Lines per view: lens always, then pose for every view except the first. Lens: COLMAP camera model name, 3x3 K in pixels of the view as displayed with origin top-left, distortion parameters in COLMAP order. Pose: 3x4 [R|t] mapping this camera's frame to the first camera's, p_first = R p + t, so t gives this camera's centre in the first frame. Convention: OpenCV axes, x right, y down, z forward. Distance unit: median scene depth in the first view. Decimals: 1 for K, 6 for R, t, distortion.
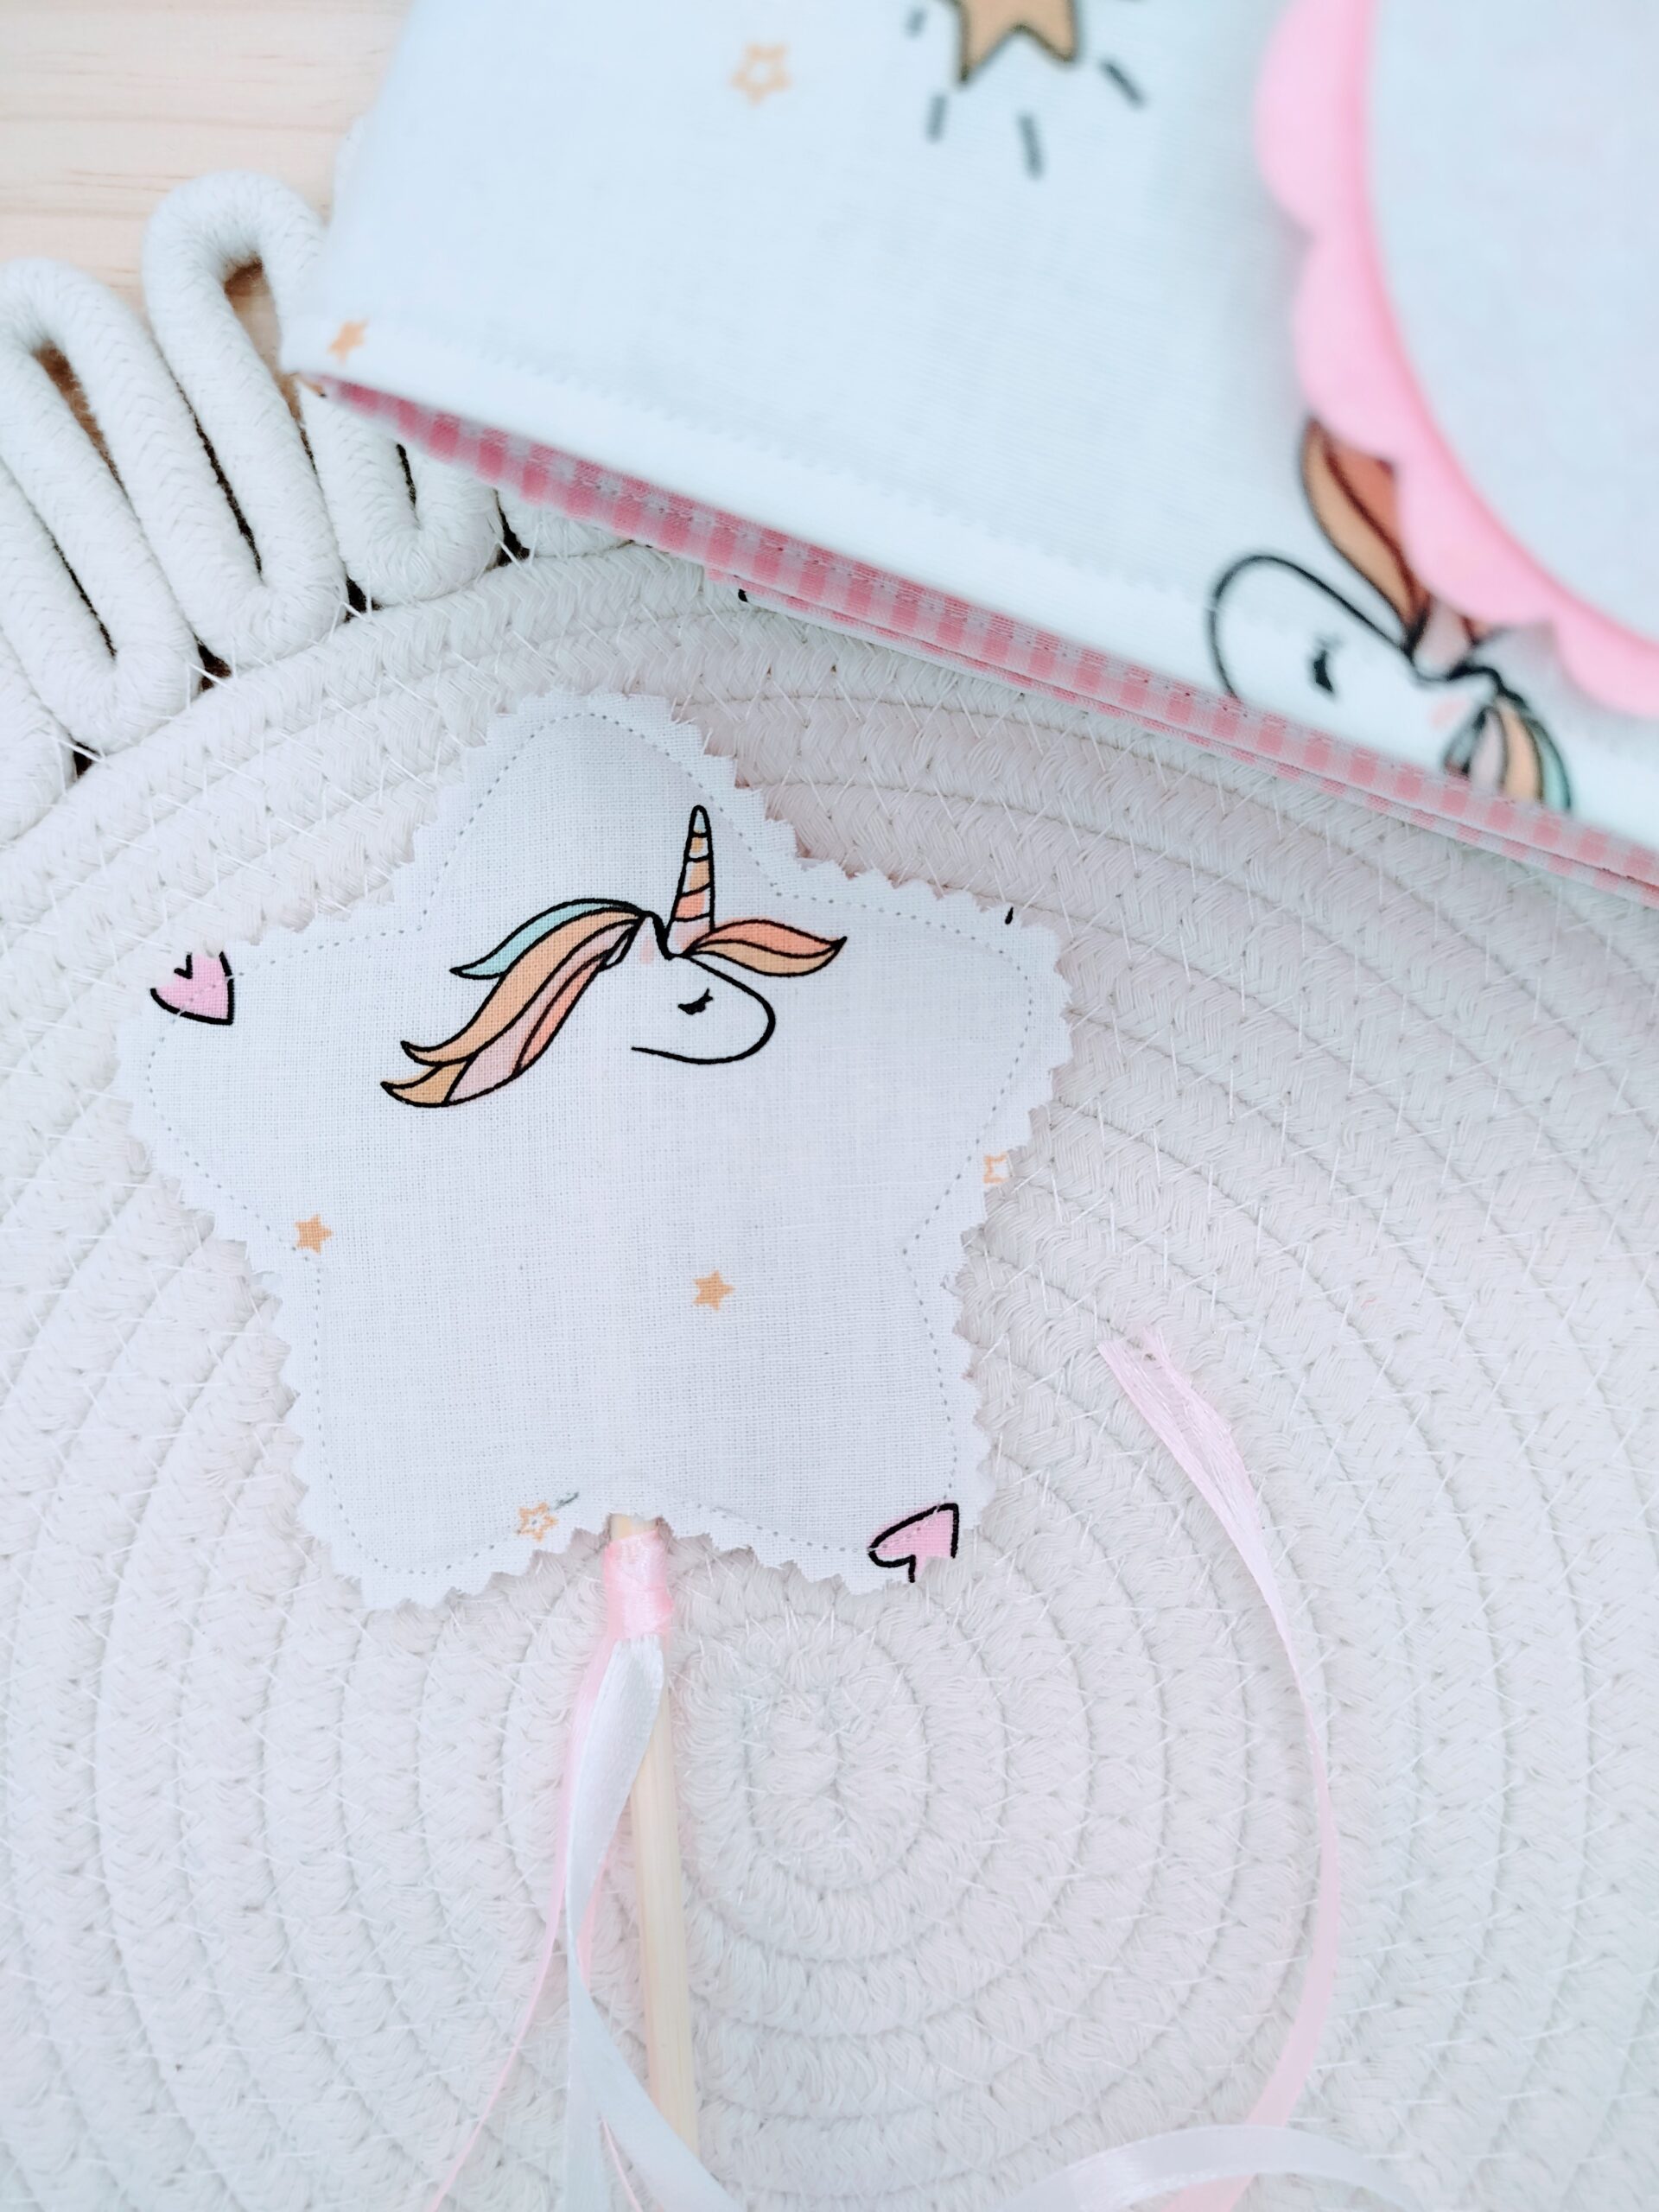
lens RADIAL K [[1561.9, 0, 855.2], [0, 1561.9, 1076.9], [0, 0, 1]] dist [-0.045152, 0.029170]
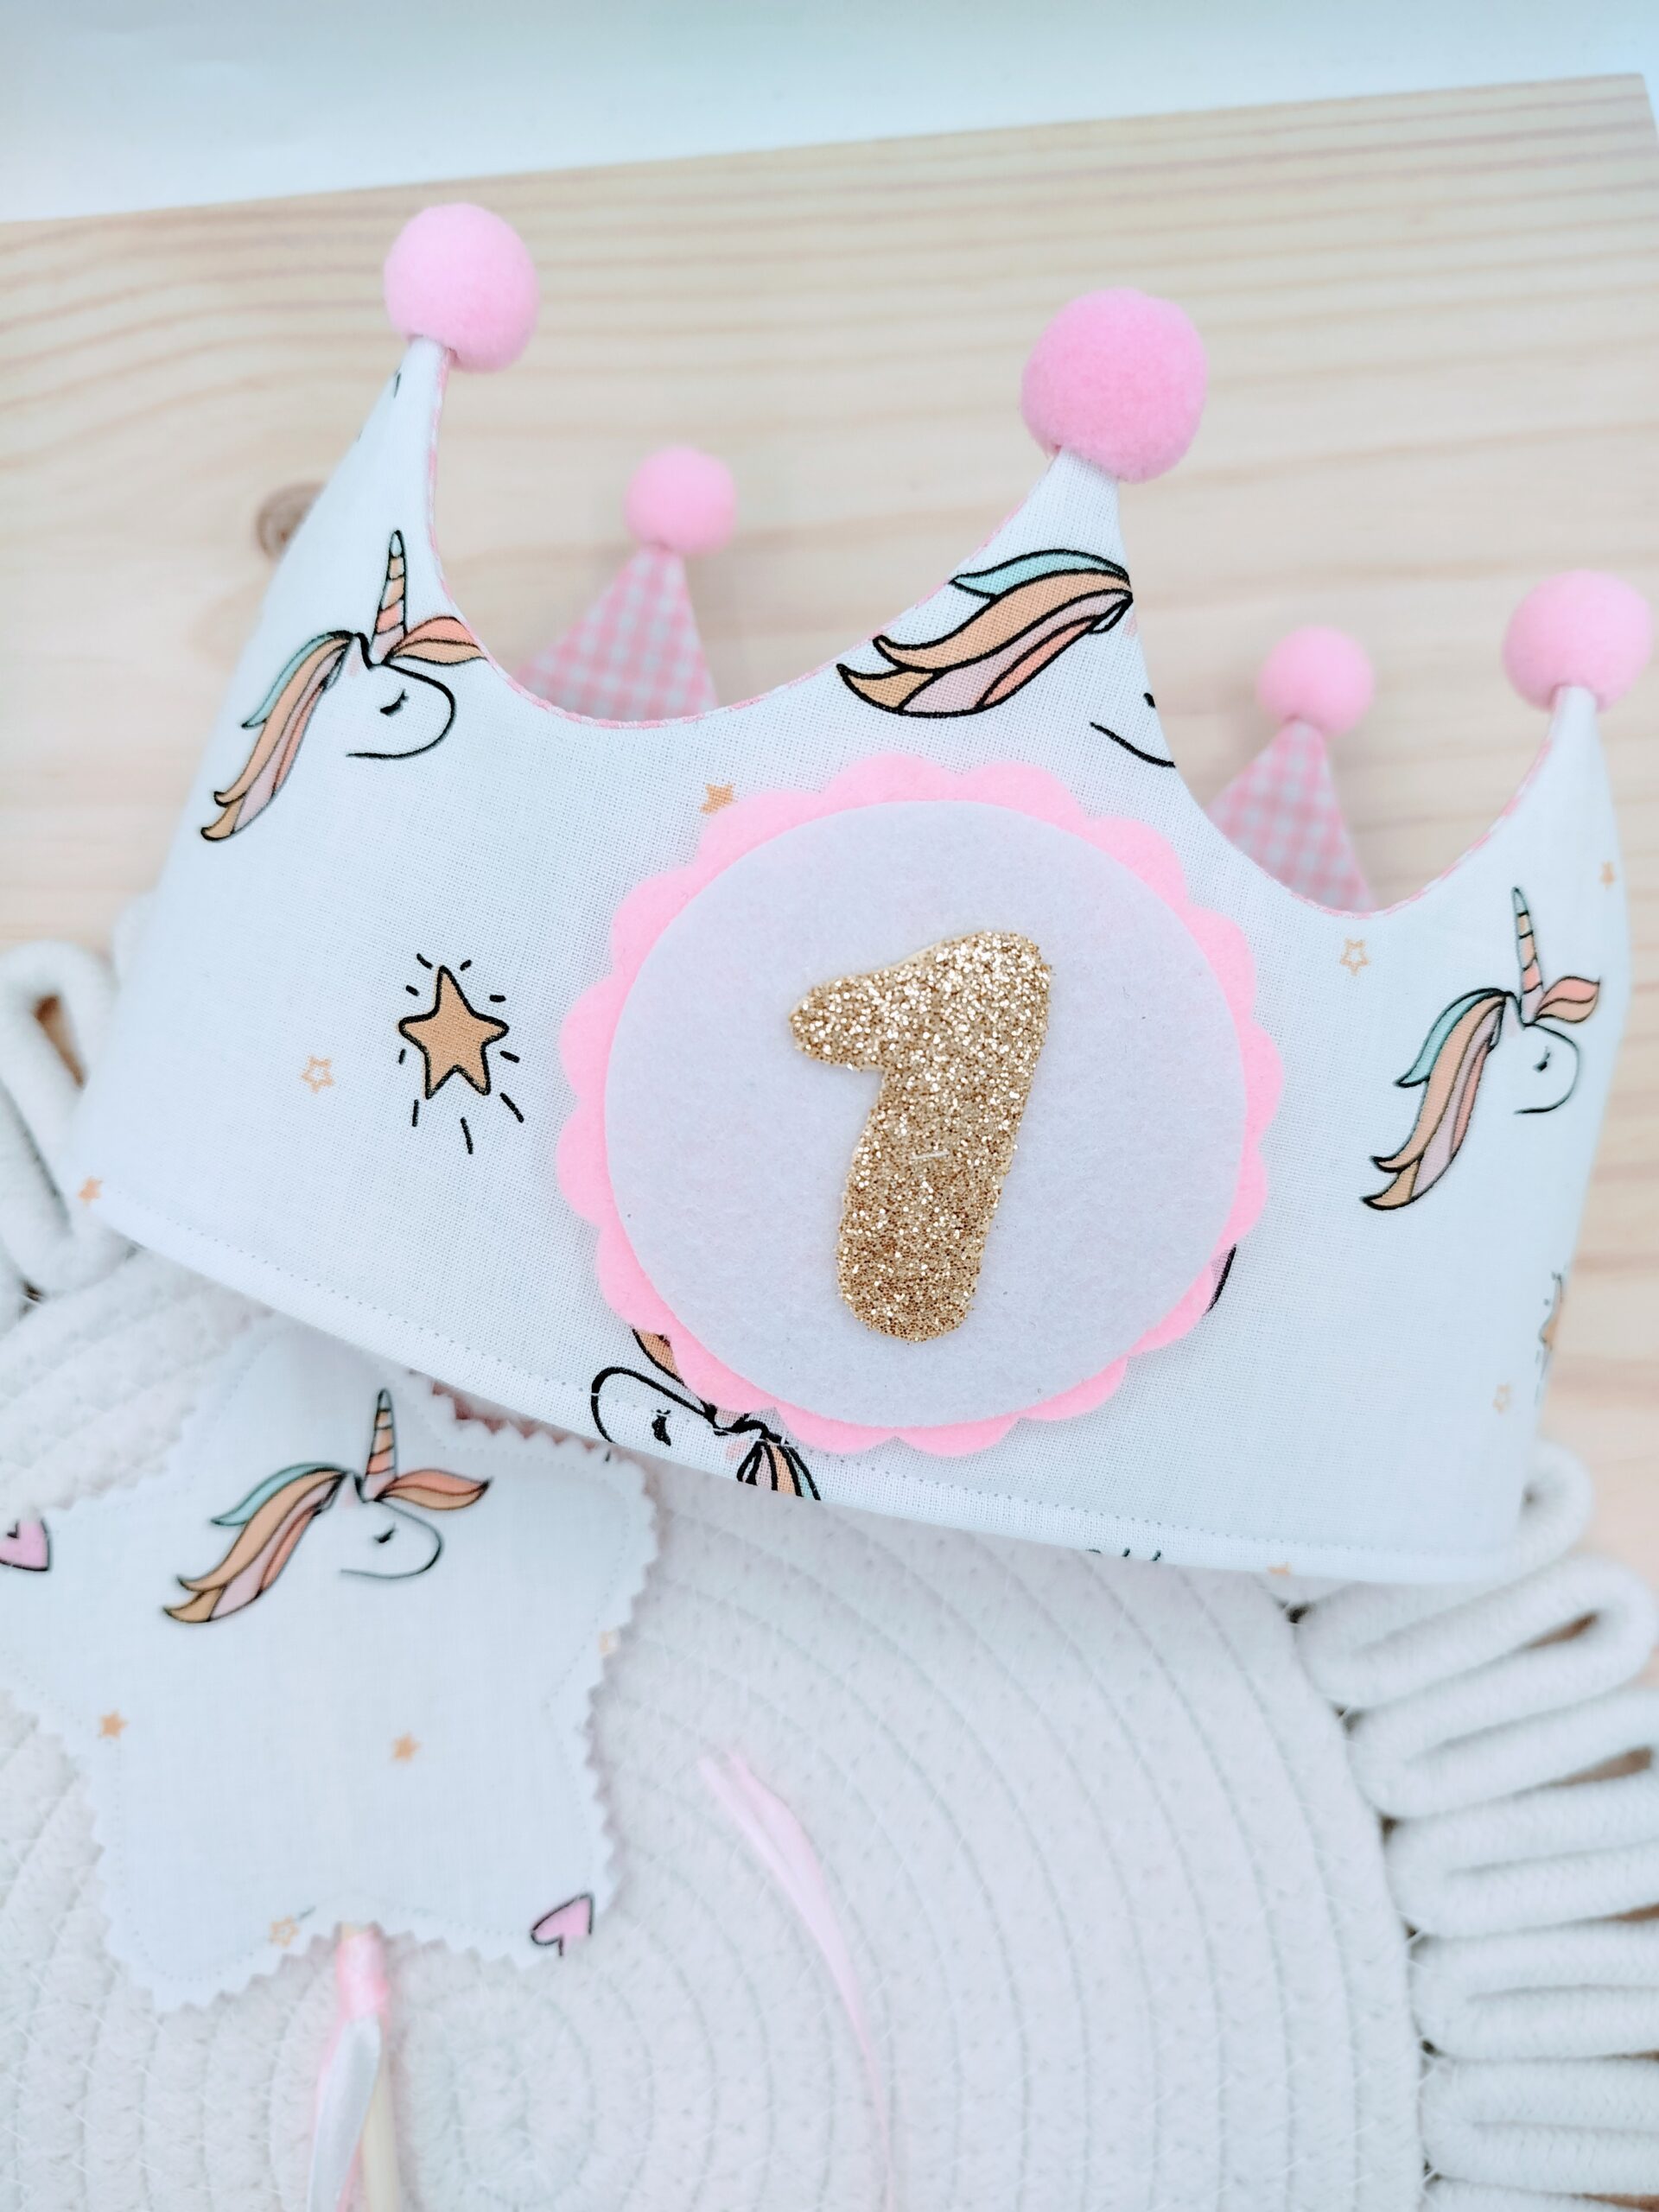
lens RADIAL K [[1561.9, 0, 855.2], [0, 1561.9, 1076.9], [0, 0, 1]] dist [-0.045152, 0.029170]
pose [[0.996876, -0.065182, 0.044597, 0.272291], [0.070030, 0.990595, -0.117545, -0.252328], [-0.036516, 0.120301, 0.992066, -0.424863]]
